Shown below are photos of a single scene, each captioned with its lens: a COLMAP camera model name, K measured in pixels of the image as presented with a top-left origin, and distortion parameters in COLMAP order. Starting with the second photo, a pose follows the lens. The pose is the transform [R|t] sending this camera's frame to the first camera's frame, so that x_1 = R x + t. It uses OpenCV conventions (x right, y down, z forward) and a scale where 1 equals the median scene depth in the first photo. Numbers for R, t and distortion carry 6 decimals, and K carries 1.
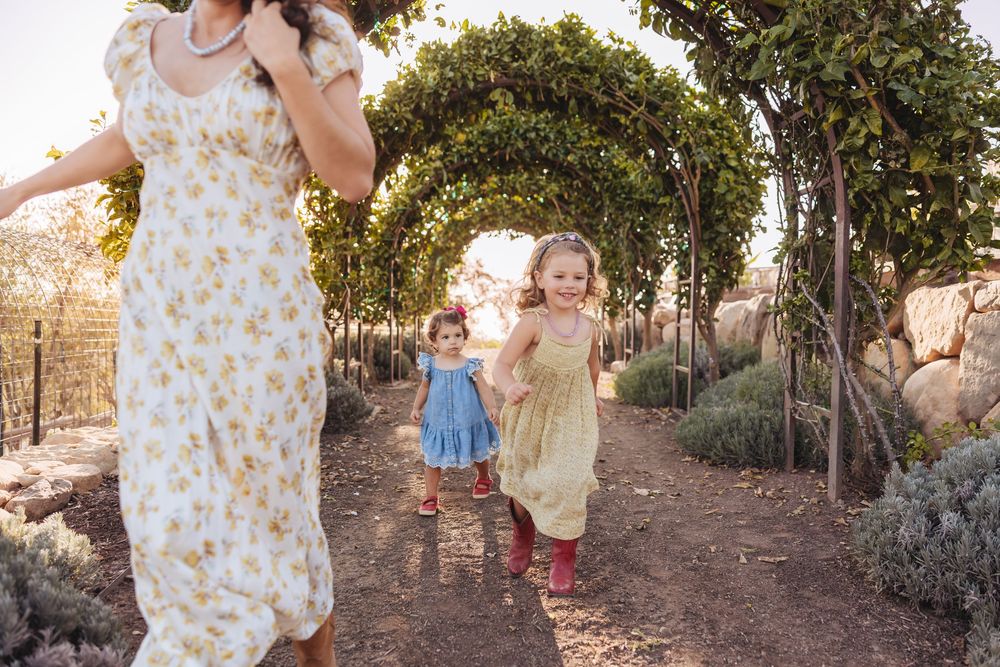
lens RADIAL K [[819.1, 0, 510.9], [0, 819.1, 323.1], [0, 0, 1]] dist [0.004191, -0.000388]
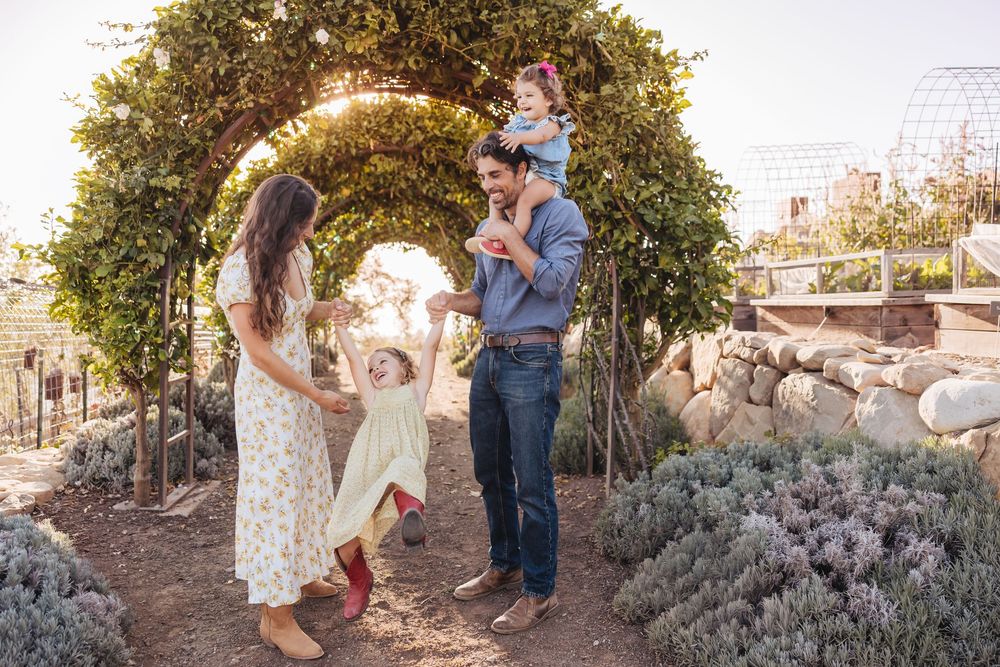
lens RADIAL K [[859.9, 0, 523.0], [0, 859.9, 351.5], [0, 0, 1]] dist [0.002287, -0.000119]
pose [[0.992469, -0.001483, 0.122489, 0.040106], [-0.003783, 0.999079, 0.042748, -0.056530], [-0.122439, -0.042890, 0.991549, -0.255468]]
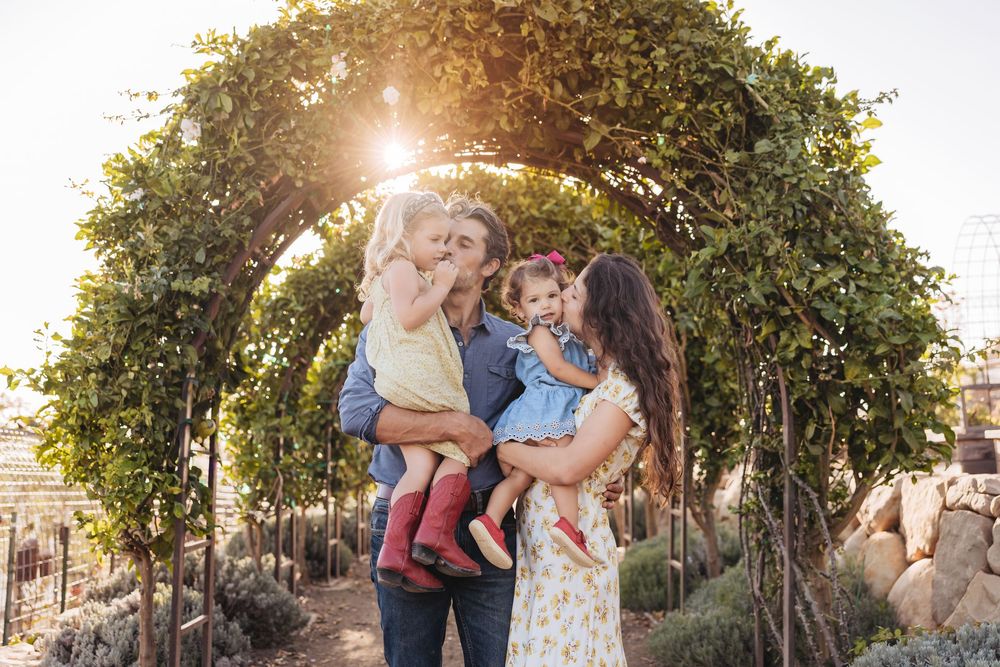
lens RADIAL K [[1240.4, 0, 524.6], [0, 1240.4, 346.6], [0, 0, 1]] dist [-0.000971, 0.004951]
pose [[0.999774, -0.008798, 0.019342, 0.031999], [0.010710, 0.994822, -0.101071, -0.041884], [-0.018353, 0.101256, 0.994691, -0.302582]]
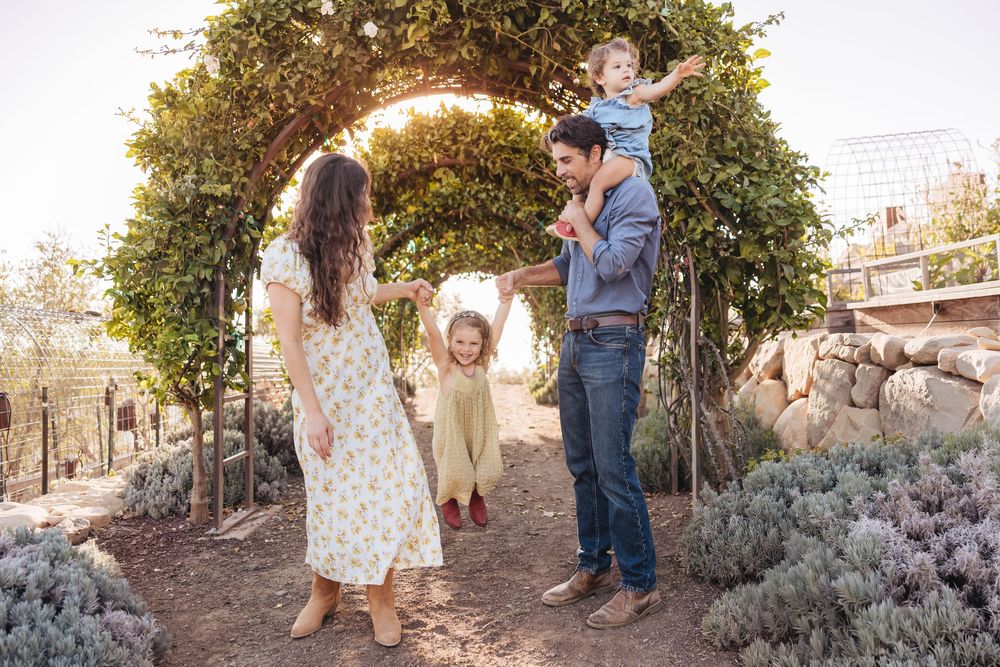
lens RADIAL K [[871.5, 0, 516.6], [0, 871.5, 334.6], [0, 0, 1]] dist [0.008073, -0.001755]
pose [[0.999398, -0.029596, 0.018085, 0.059548], [0.030008, 0.999286, -0.022945, -0.023340], [-0.017393, 0.023474, 0.999573, -0.204766]]
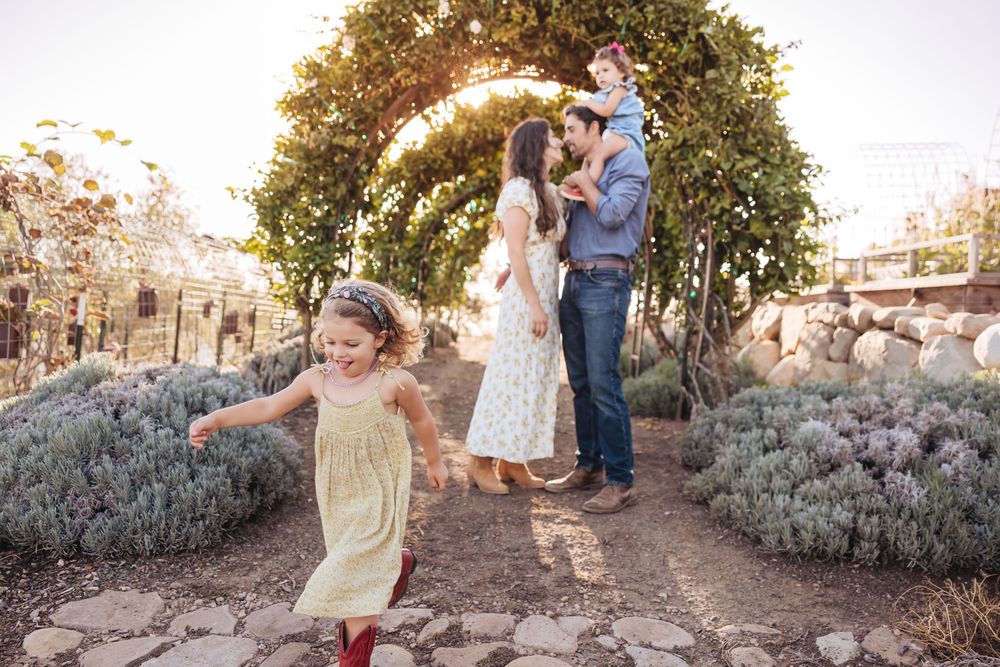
lens RADIAL K [[834.0, 0, 497.7], [0, 834.0, 331.2], [0, 0, 1]] dist [0.001336, 0.011126]
pose [[0.996977, 0.067474, -0.038524, 0.038754], [-0.067121, 0.997691, 0.010373, 0.015237], [0.039135, -0.007756, 0.999204, -0.371993]]
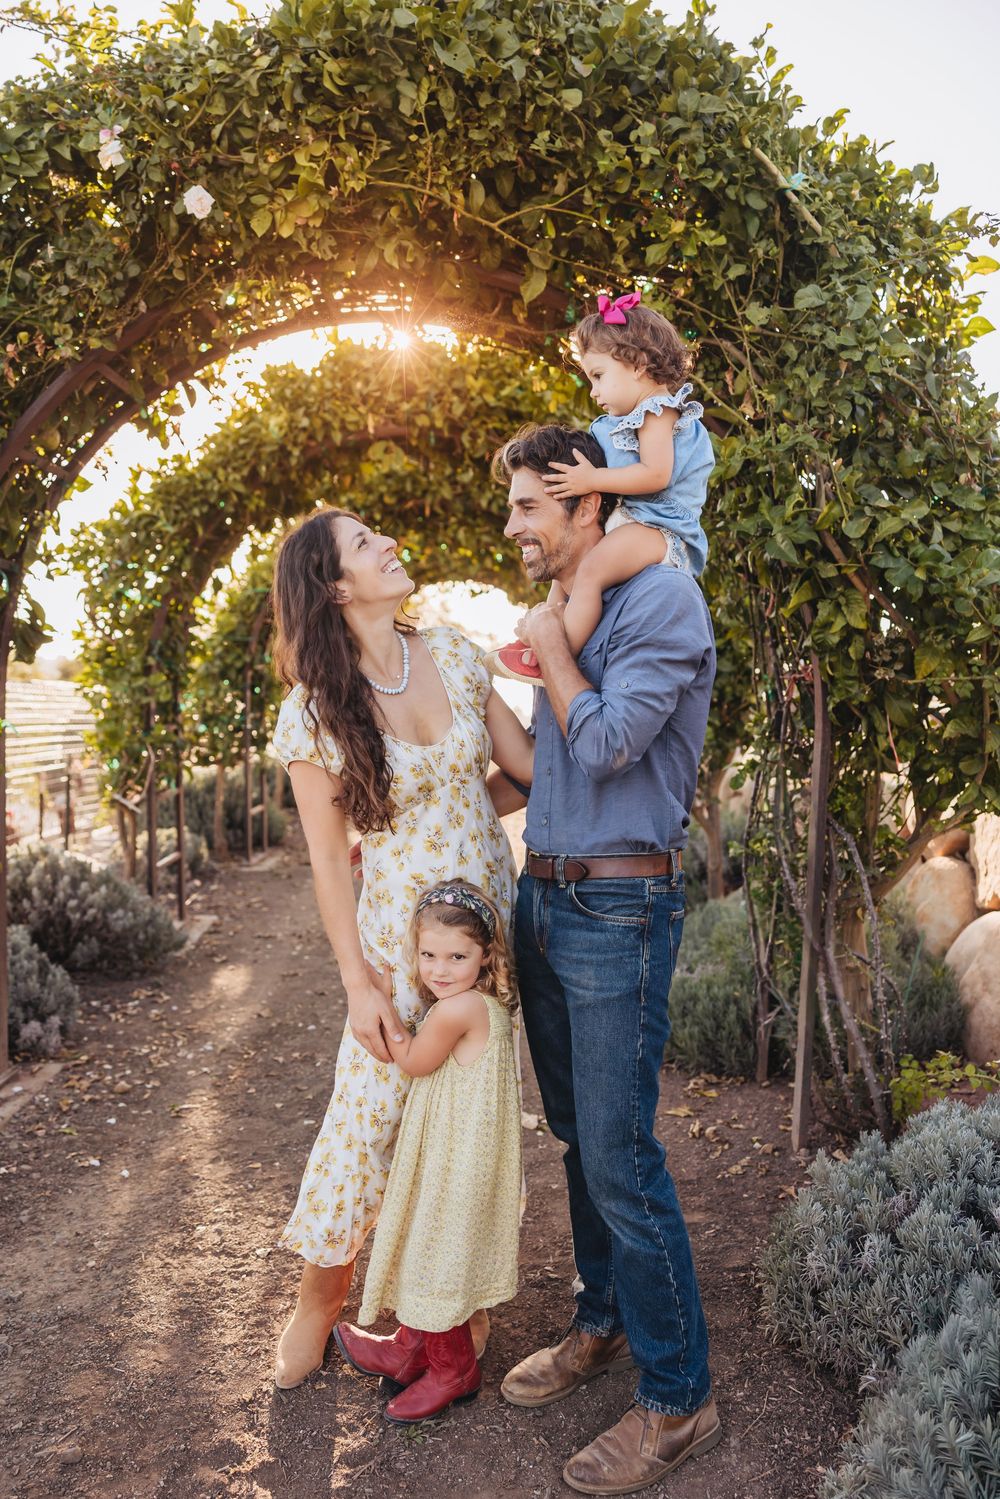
lens RADIAL K [[1306.3, 0, 503.8], [0, 1306.3, 782.5], [0, 0, 1]] dist [0.008073, -0.001755]
pose [[0.999901, 0.009799, -0.010132, 0.092190], [-0.008942, 0.996638, 0.081438, -0.103105], [0.010896, -0.081339, 0.996627, -0.040226]]
